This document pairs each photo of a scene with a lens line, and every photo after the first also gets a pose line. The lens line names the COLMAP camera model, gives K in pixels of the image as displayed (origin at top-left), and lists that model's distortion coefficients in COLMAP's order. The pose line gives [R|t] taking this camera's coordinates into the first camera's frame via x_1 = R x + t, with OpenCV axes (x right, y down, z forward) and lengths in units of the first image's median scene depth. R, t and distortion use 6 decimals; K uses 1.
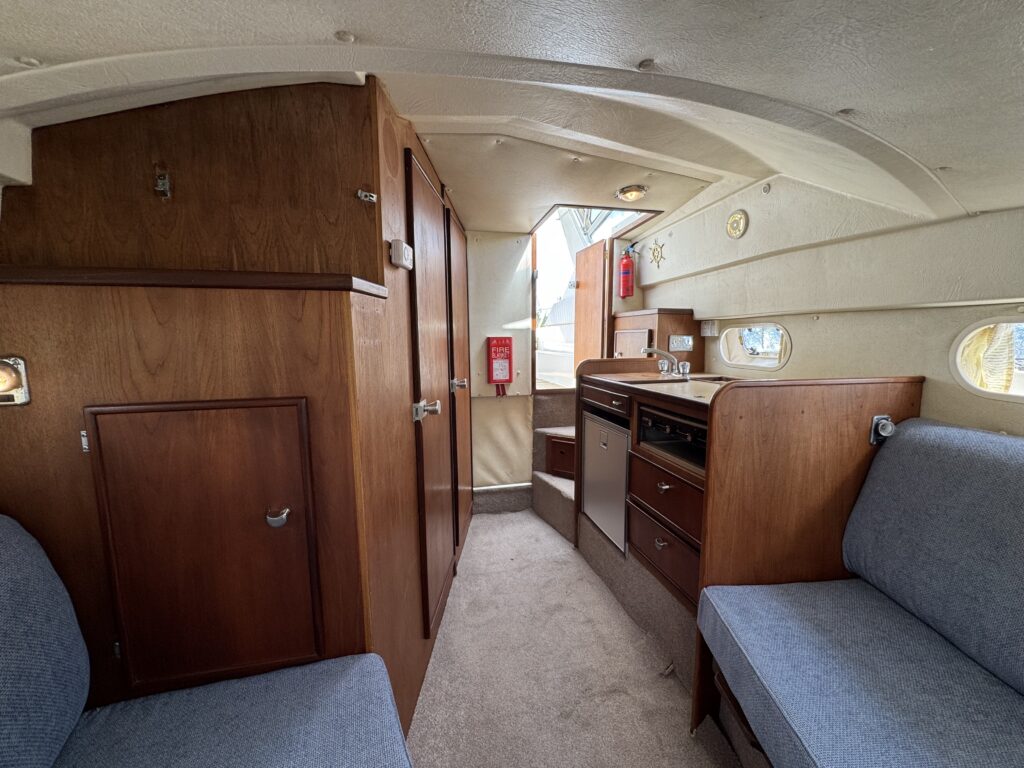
lens RADIAL K [[412.4, 0, 512.0], [0, 412.4, 384.0], [0, 0, 1]] dist [0.000366, -0.000163]
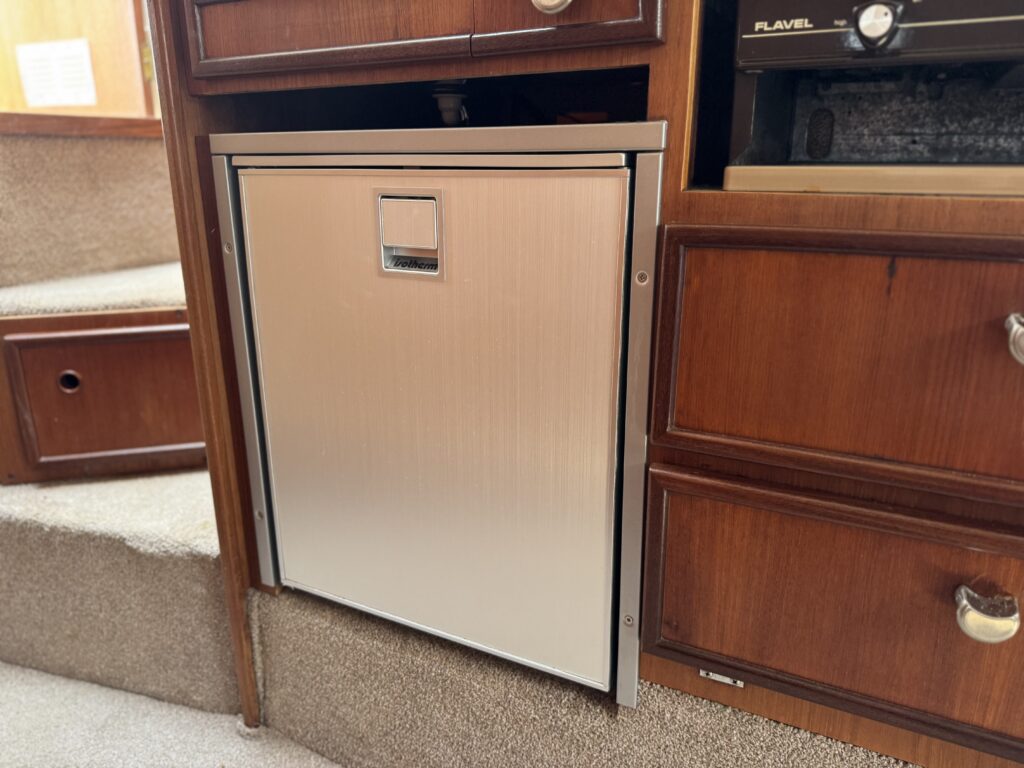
lens RADIAL K [[731.2, 0, 512.0], [0, 731.2, 384.0], [0, 0, 1]] dist [0.003156, -0.012792]
pose [[0.648864, -0.218284, 0.728922, -0.021996], [0.085793, 0.972847, 0.214960, 0.116758], [-0.756052, -0.076944, 0.649973, 0.628931]]
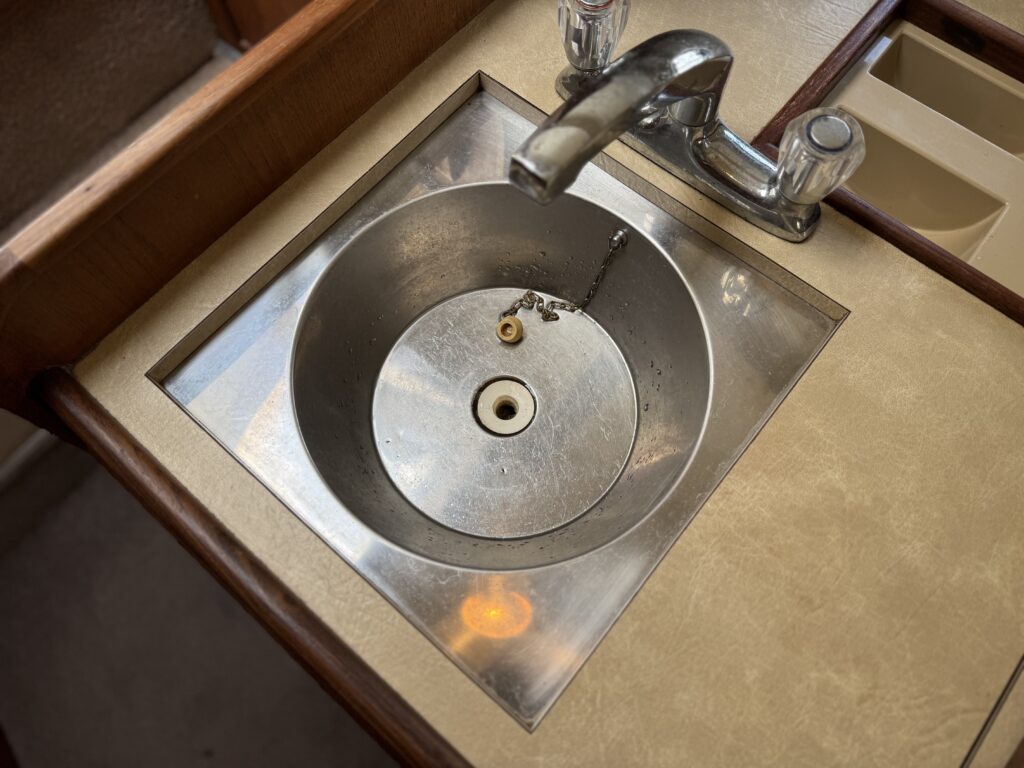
lens RADIAL K [[731.2, 0, 512.0], [0, 731.2, 384.0], [0, 0, 1]] dist [0.003156, -0.012792]
pose [[0.802155, -0.556661, 0.216046, 0.228404], [0.073581, 0.451209, 0.889380, -0.196278], [-0.592565, -0.697524, 0.402900, 0.822587]]
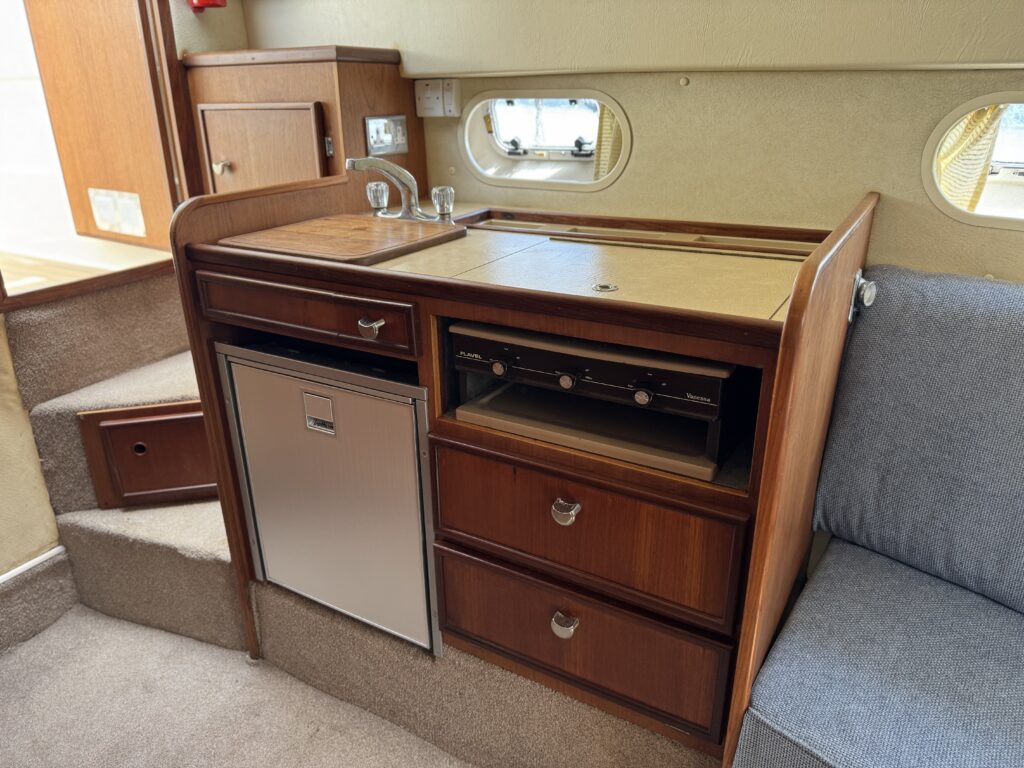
lens RADIAL K [[731.2, 0, 512.0], [0, 731.2, 384.0], [0, 0, 1]] dist [0.003156, -0.012792]
pose [[0.686076, -0.277077, 0.672702, -0.093022], [0.092662, 0.950387, 0.296948, -0.068573], [-0.721605, -0.141394, 0.677712, 0.356653]]
